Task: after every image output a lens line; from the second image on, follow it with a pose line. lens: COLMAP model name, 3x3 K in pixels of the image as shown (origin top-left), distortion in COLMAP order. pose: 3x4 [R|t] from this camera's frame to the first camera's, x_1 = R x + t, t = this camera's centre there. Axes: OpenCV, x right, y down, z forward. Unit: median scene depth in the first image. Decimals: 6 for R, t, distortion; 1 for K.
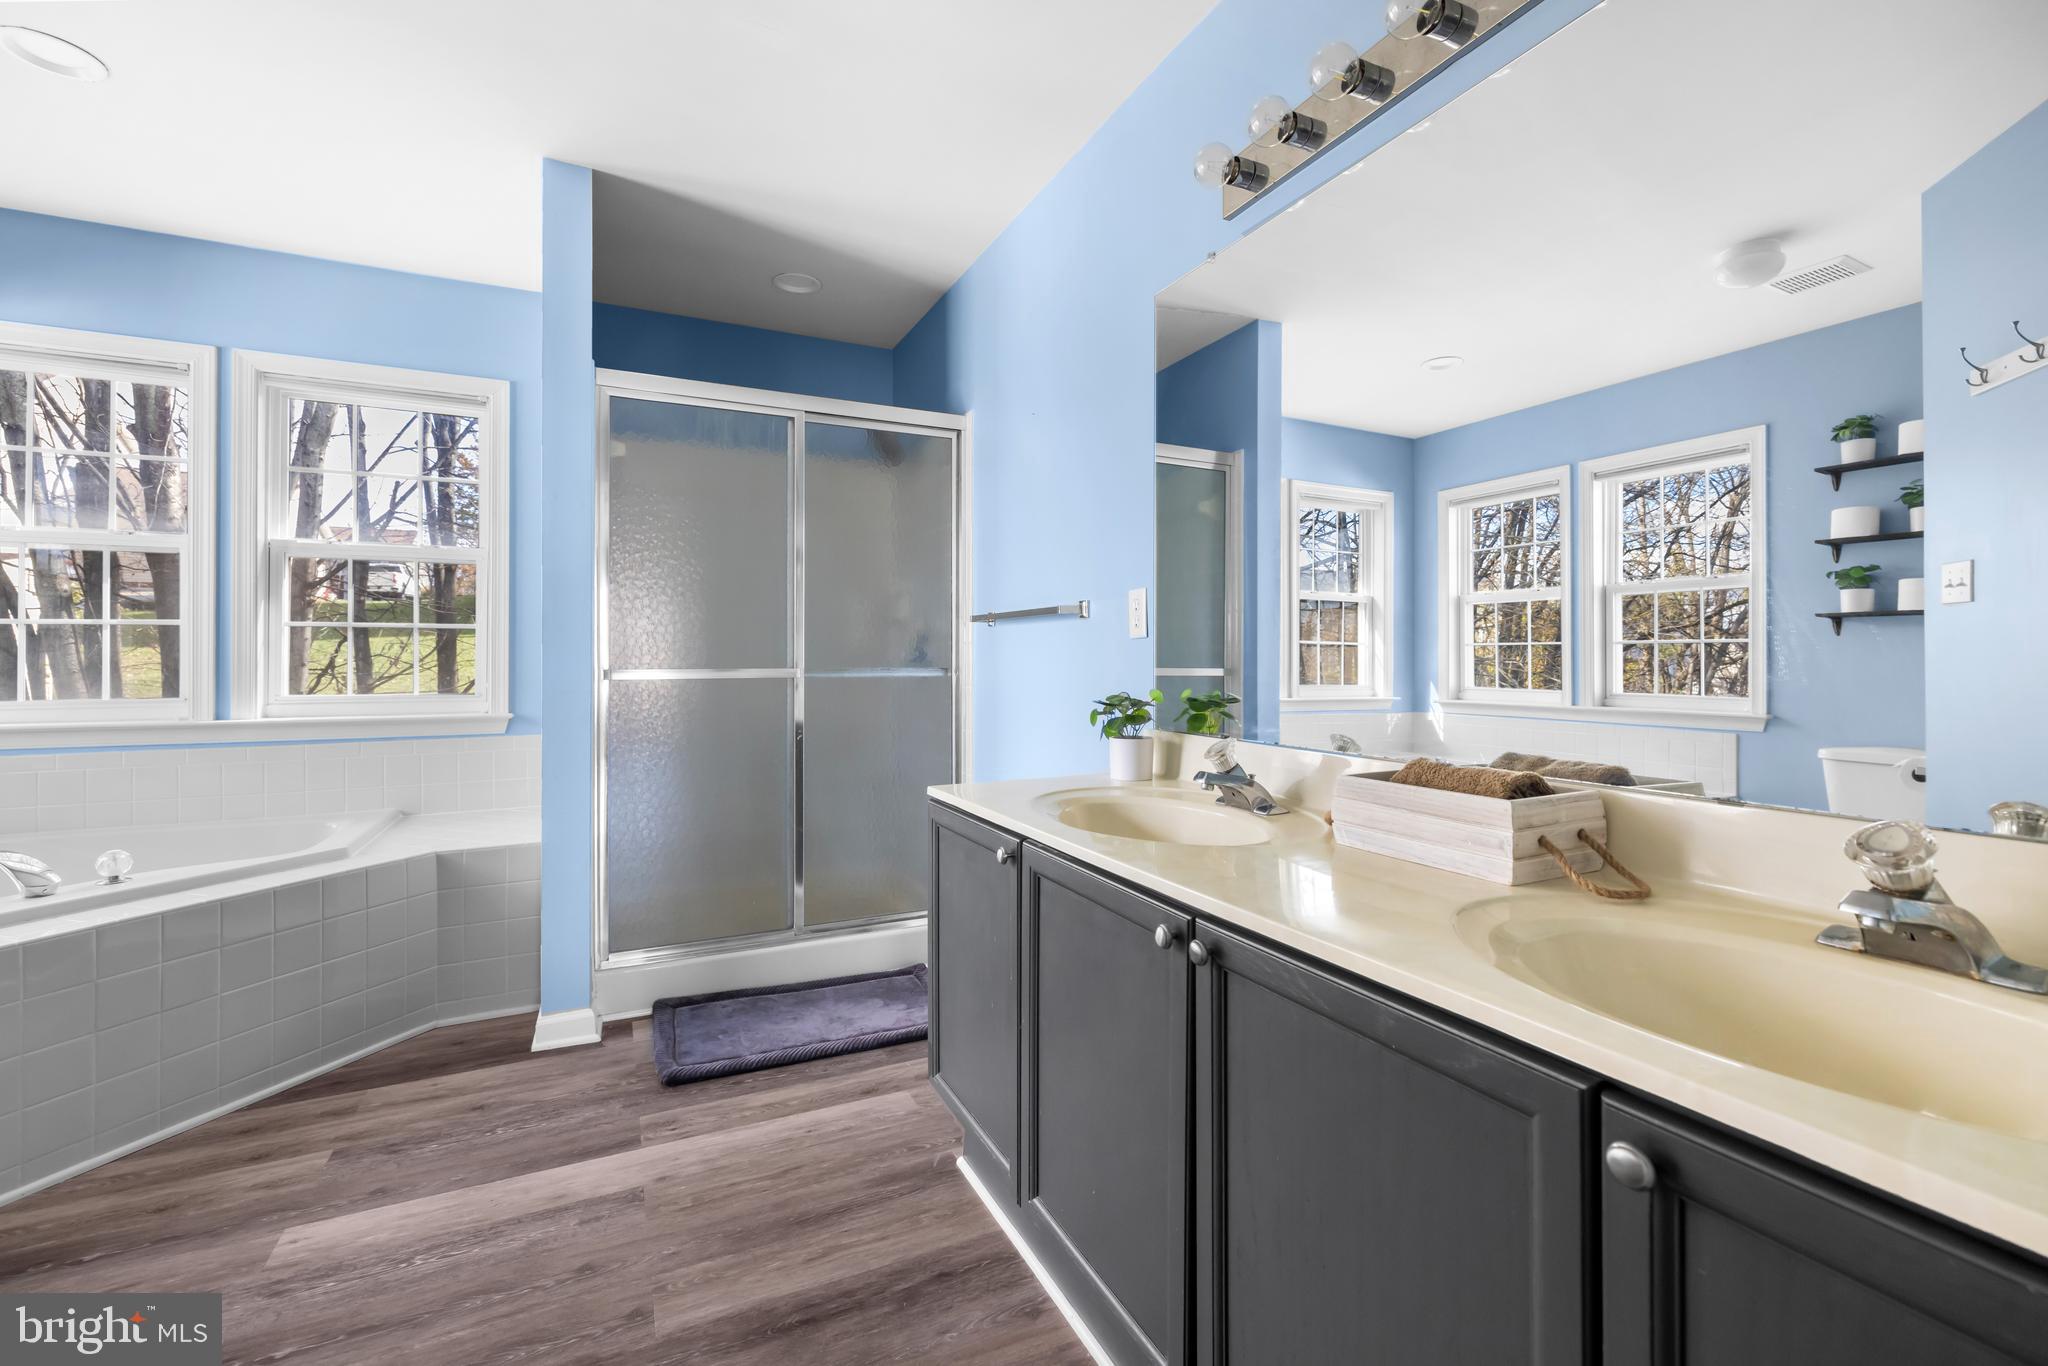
lens RADIAL K [[876.9, 0, 1019.2], [0, 876.9, 674.2], [0, 0, 1]] dist [0.005004, 0.000043]
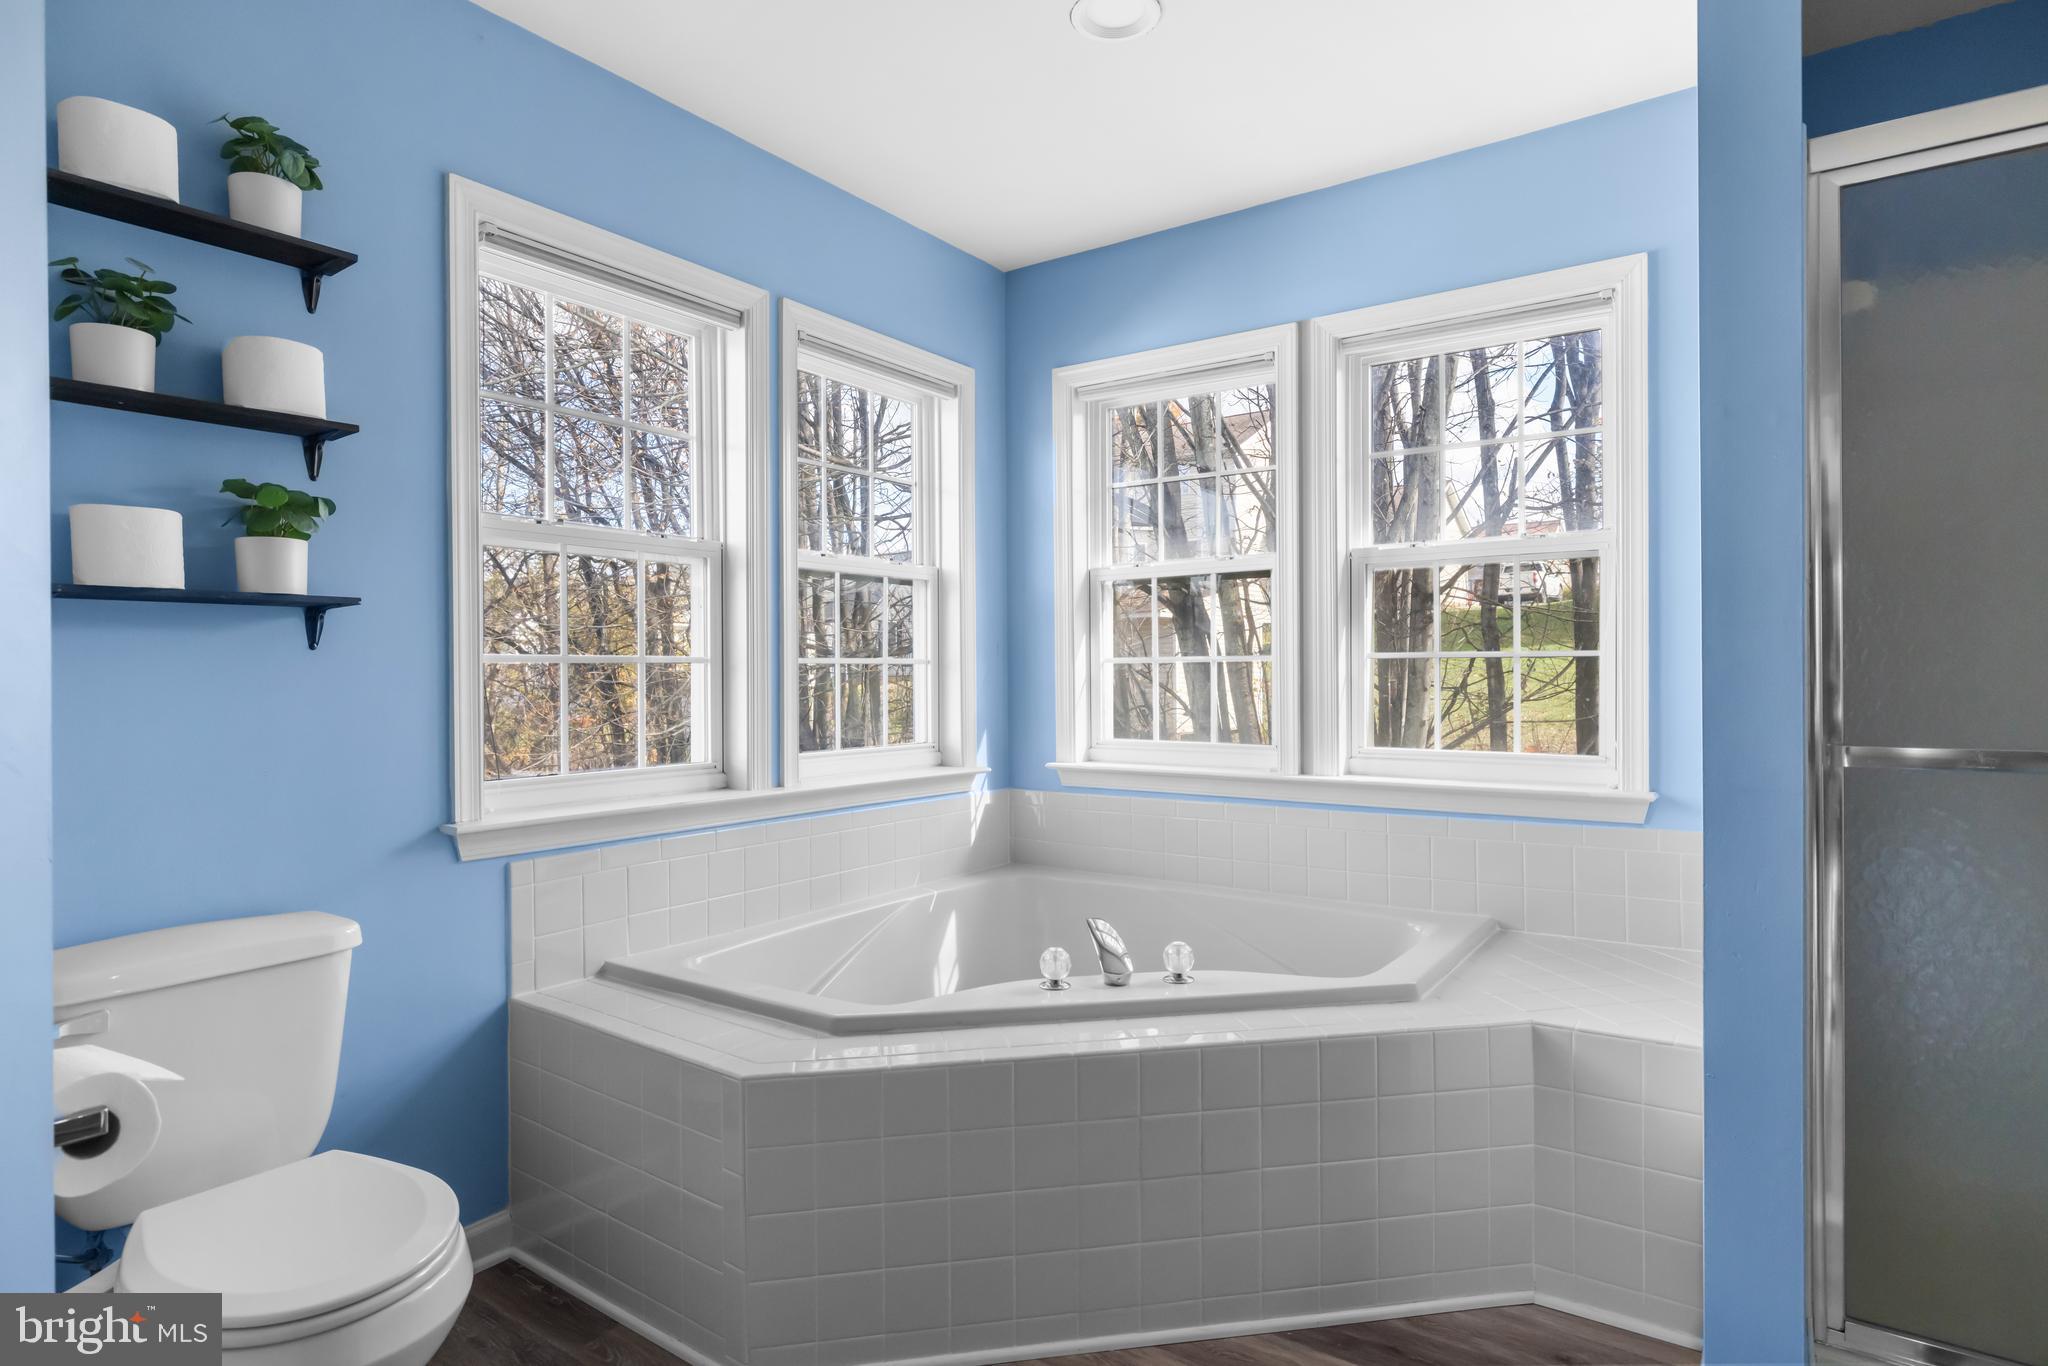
lens RADIAL K [[1127.8, 0, 1028.1], [0, 1127.8, 656.5], [0, 0, 1]] dist [0.002875, 0.001939]
pose [[0.504258, -0.015618, -0.863412, -0.127076], [-0.008742, 0.999693, -0.023188, -0.031660], [0.863509, 0.019241, 0.503967, 0.244280]]
